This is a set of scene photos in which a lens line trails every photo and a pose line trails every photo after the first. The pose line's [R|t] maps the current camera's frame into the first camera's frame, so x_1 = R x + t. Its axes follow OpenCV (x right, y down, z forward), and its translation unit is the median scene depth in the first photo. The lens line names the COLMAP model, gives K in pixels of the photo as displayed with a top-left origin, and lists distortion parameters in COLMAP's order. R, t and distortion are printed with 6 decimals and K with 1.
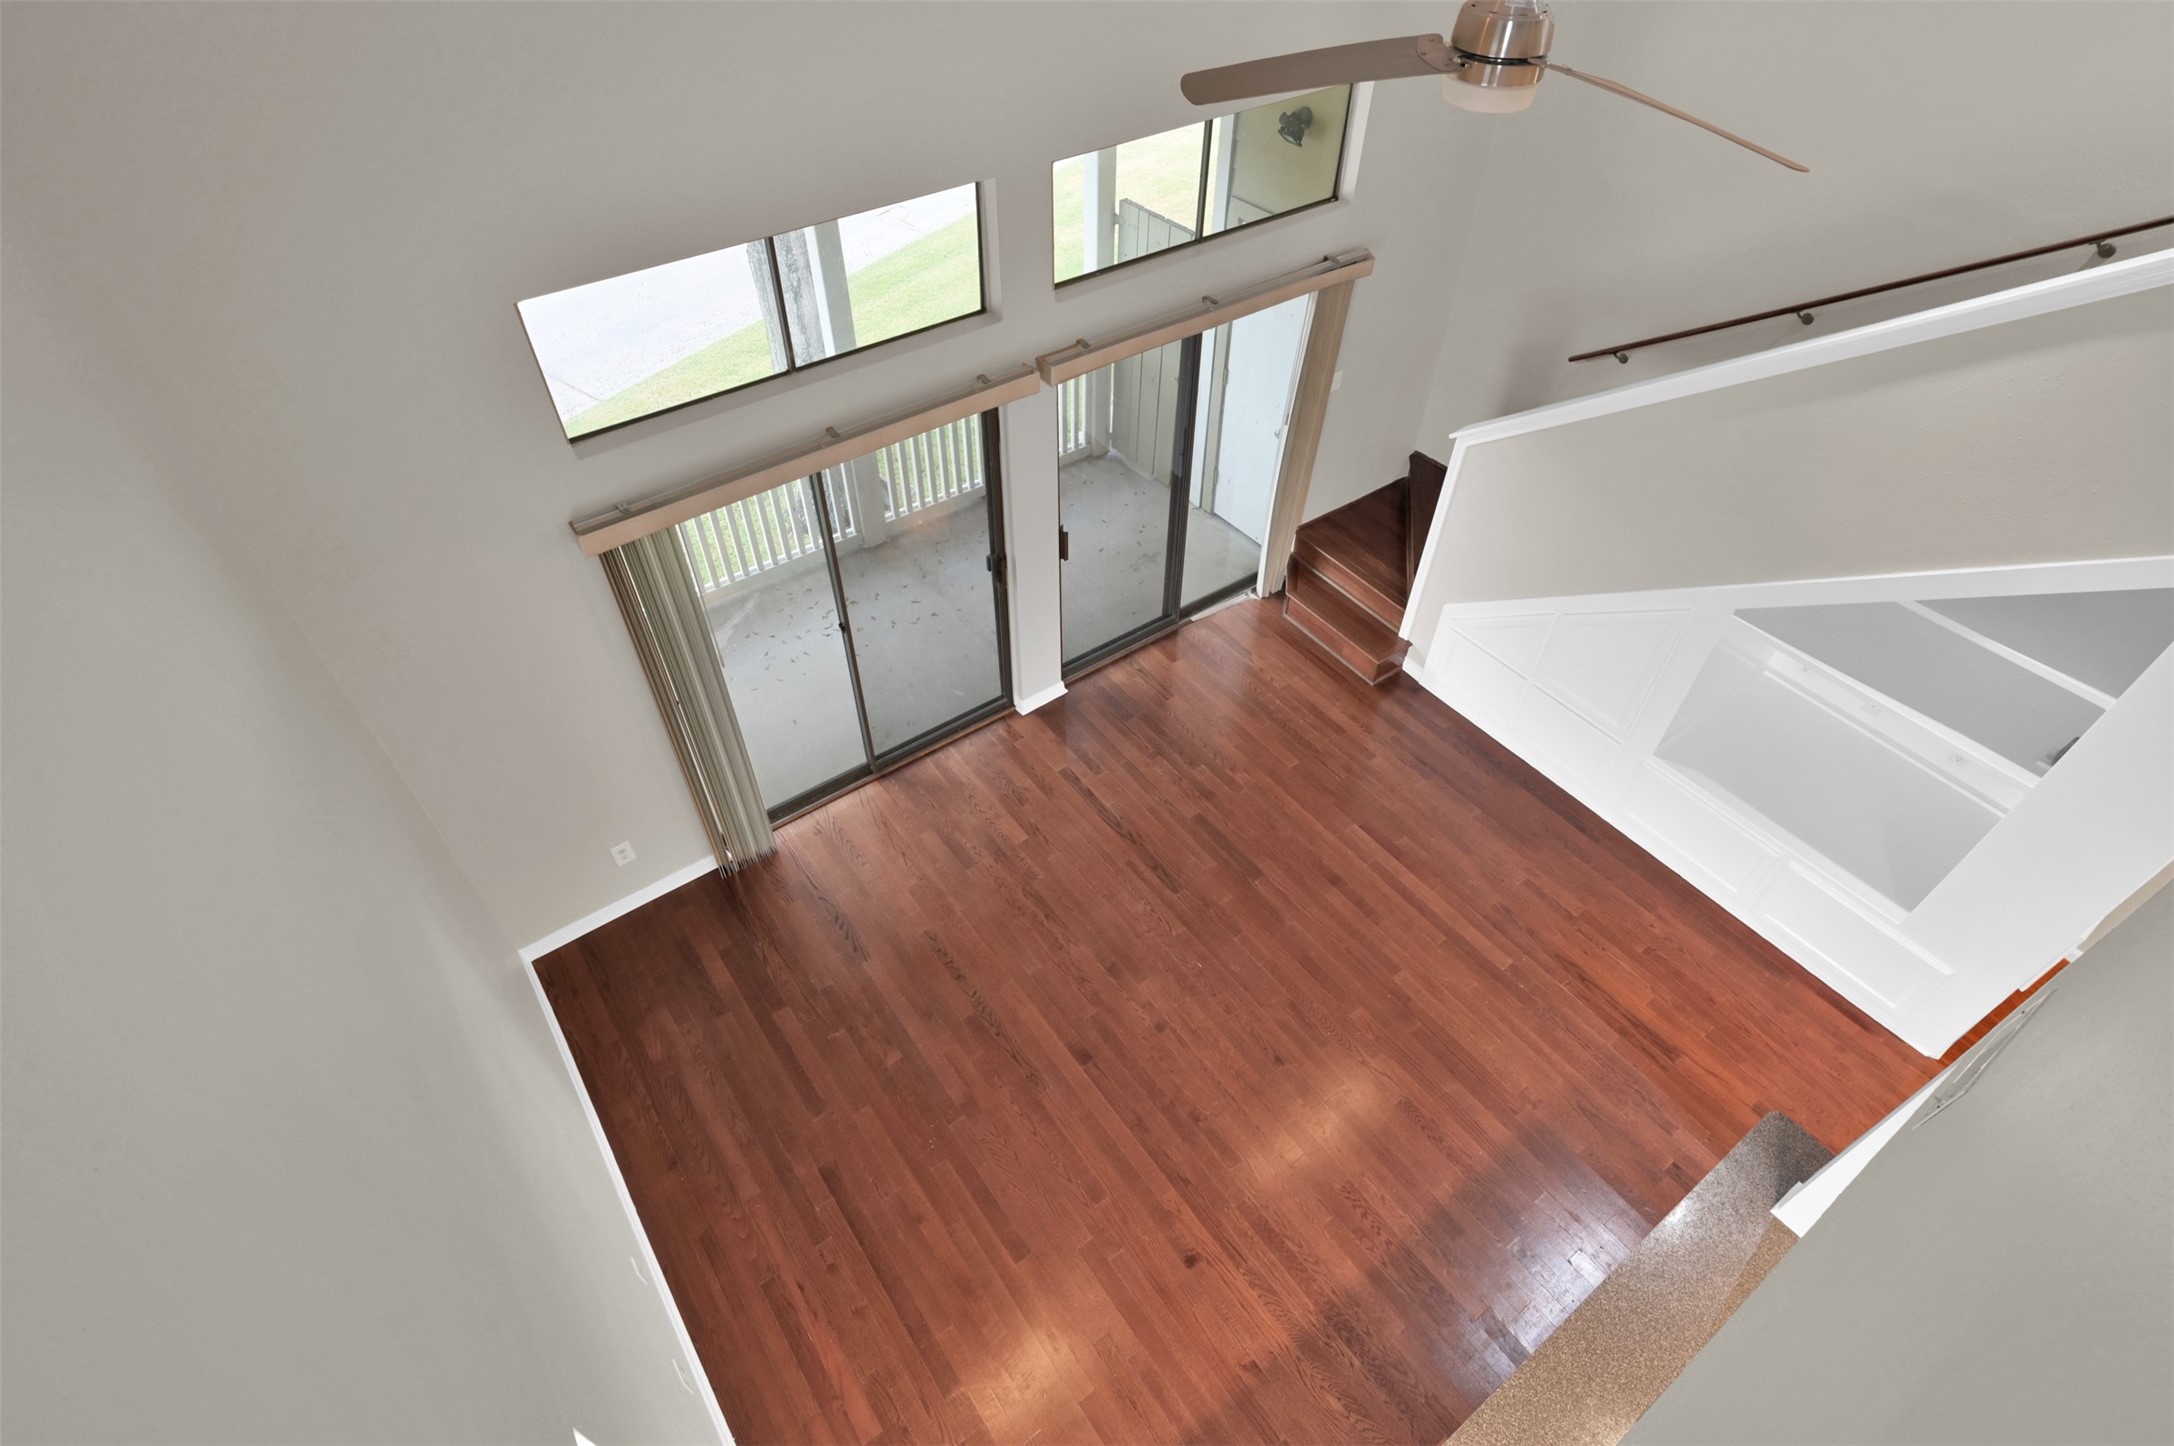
lens RADIAL K [[1109.0, 0, 1068.4], [0, 1109.0, 722.9], [0, 0, 1]] dist [-0.000534, 0.001059]
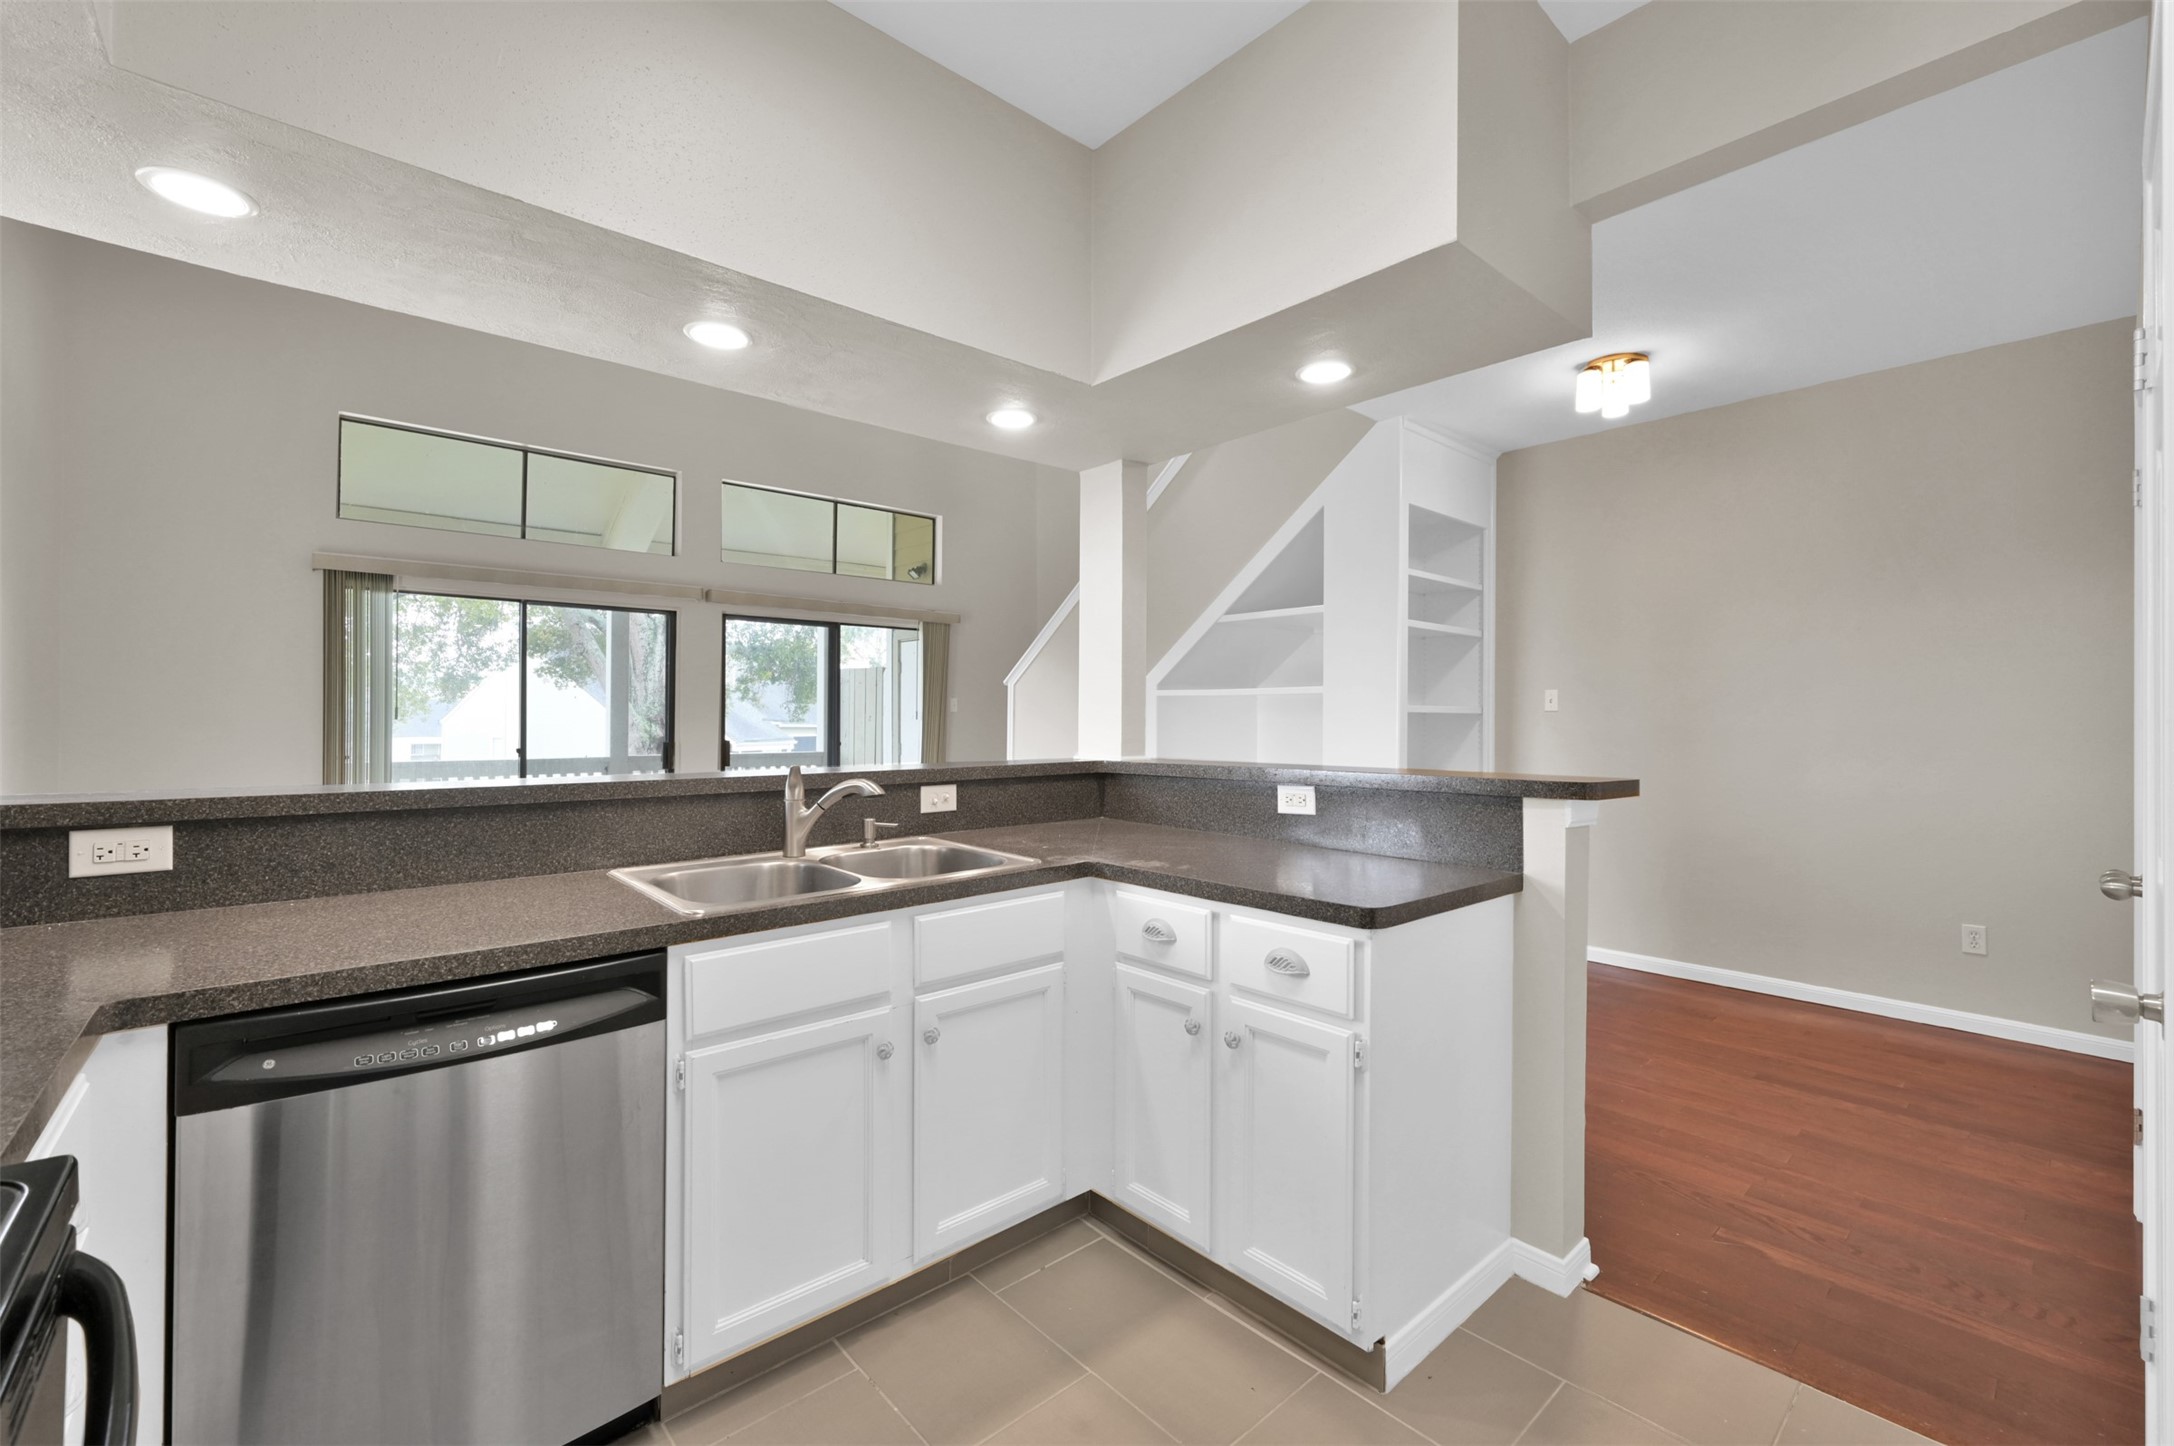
lens RADIAL K [[903.7, 0, 1082.3], [0, 903.7, 717.9], [0, 0, 1]] dist [0.000798, 0.000187]
pose [[0.994514, 0.007649, 0.104320, 0.344162], [0.069600, 0.696103, -0.714560, 0.695843], [-0.078083, 0.717901, 0.691752, 0.191530]]
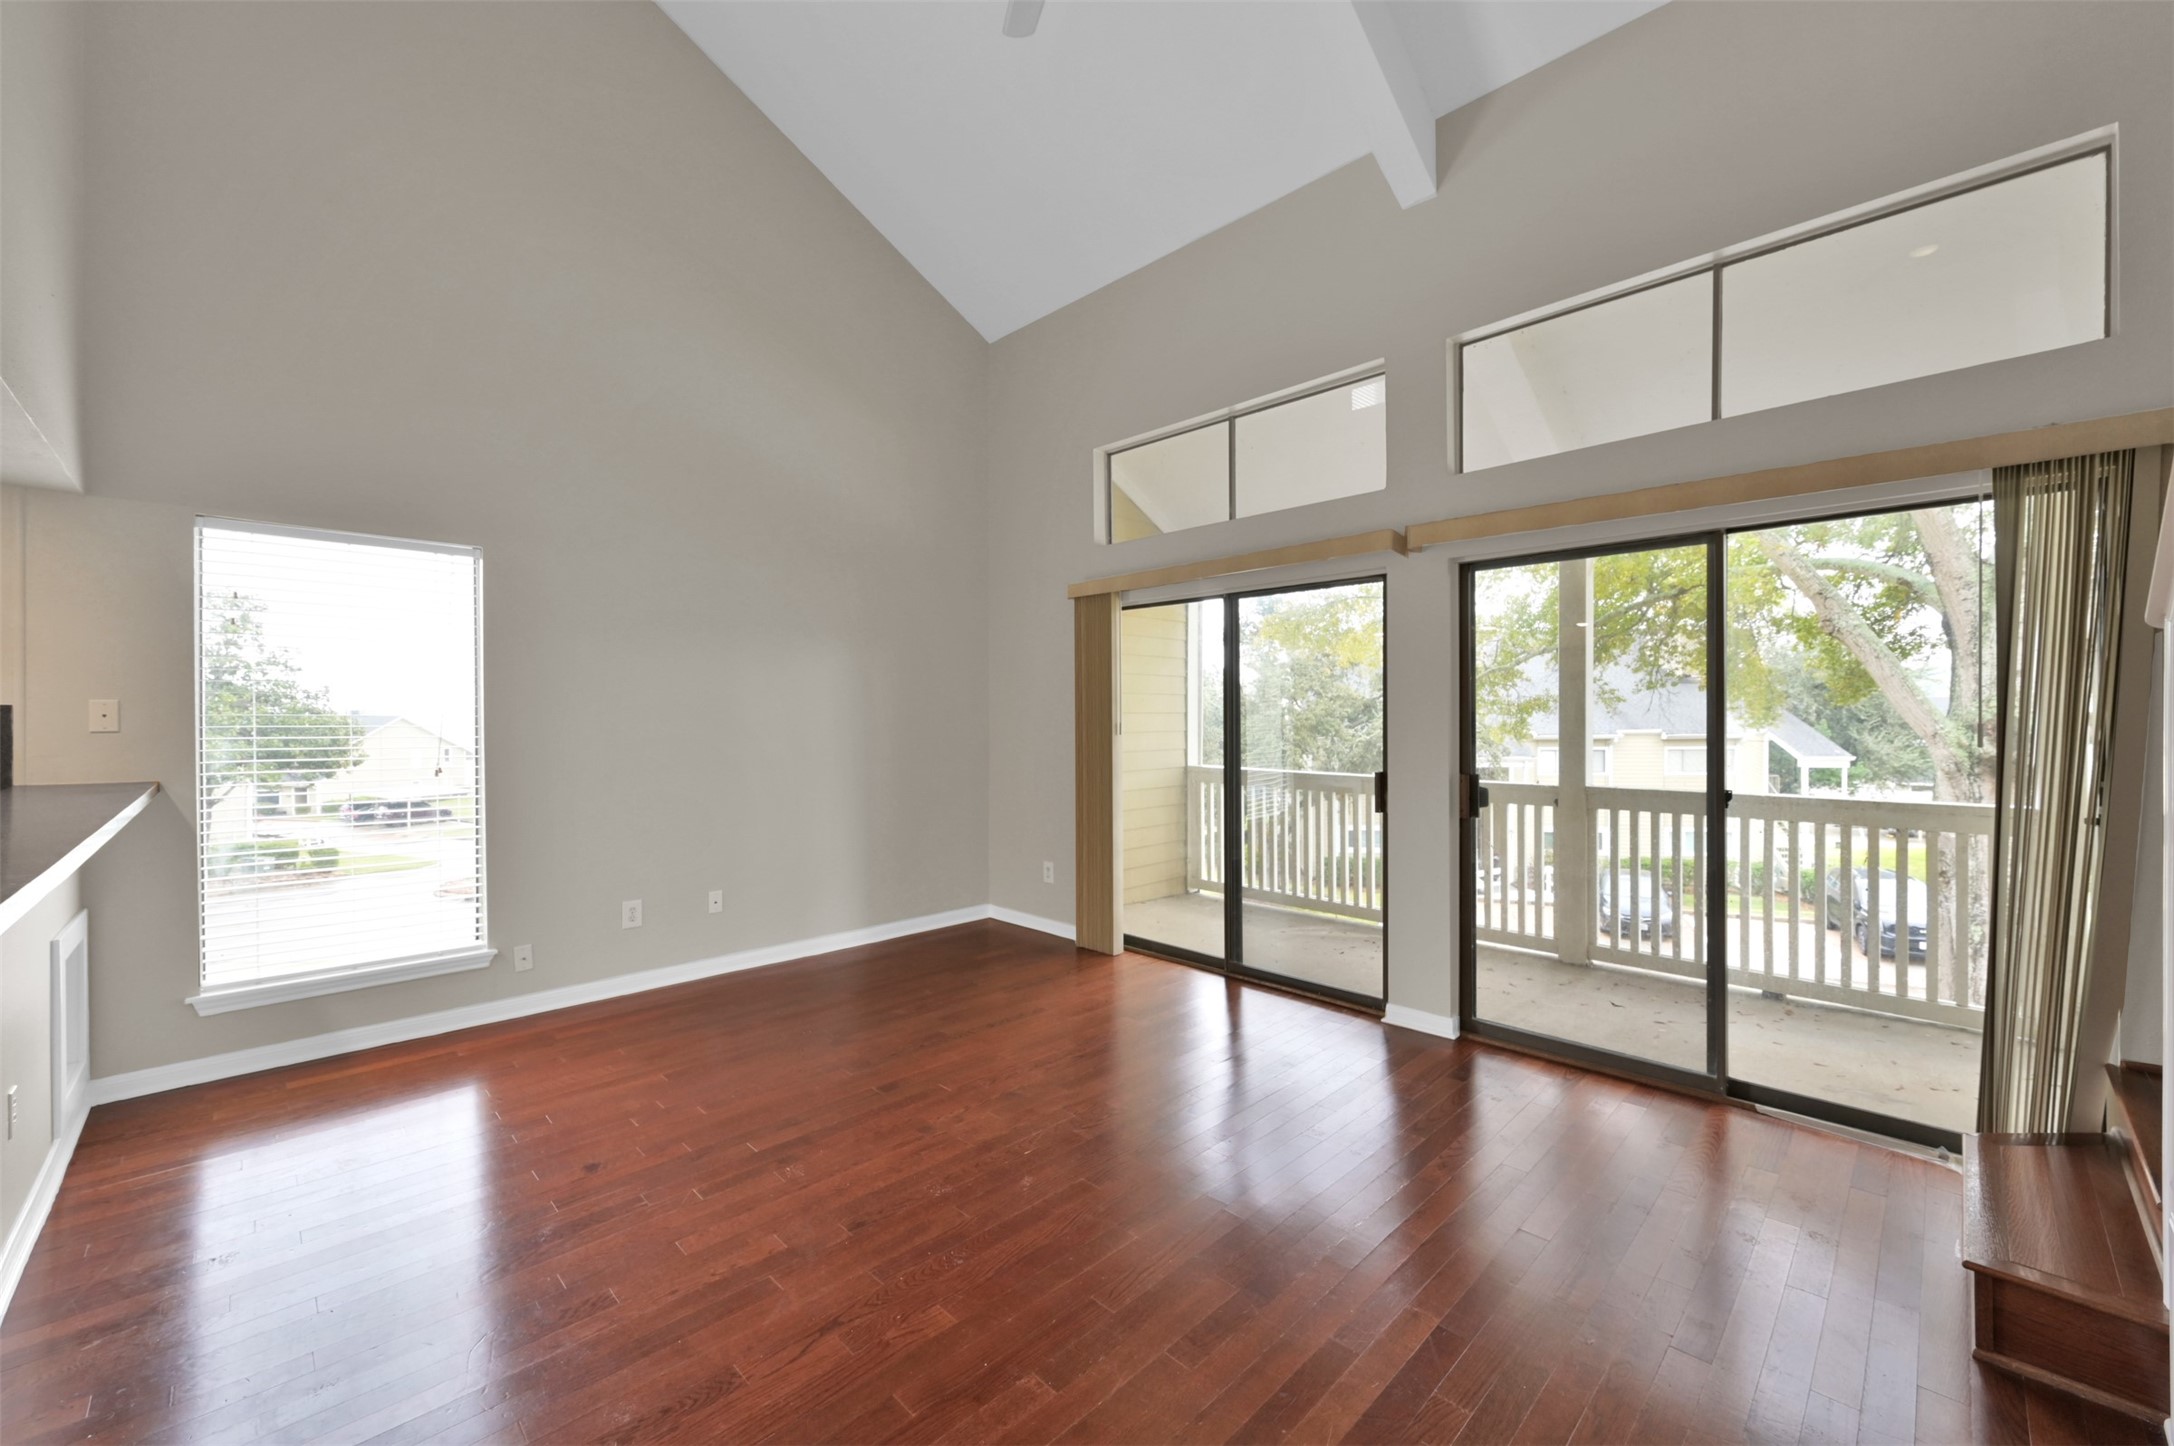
lens RADIAL K [[856.6, 0, 1083.1], [0, 856.6, 715.0], [0, 0, 1]] dist [0.000344, 0.000118]
pose [[0.157255, 0.001544, -0.987557, 0.621787], [-0.707639, 0.697707, -0.111591, 0.069903], [0.688853, 0.716382, 0.110810, 0.774417]]
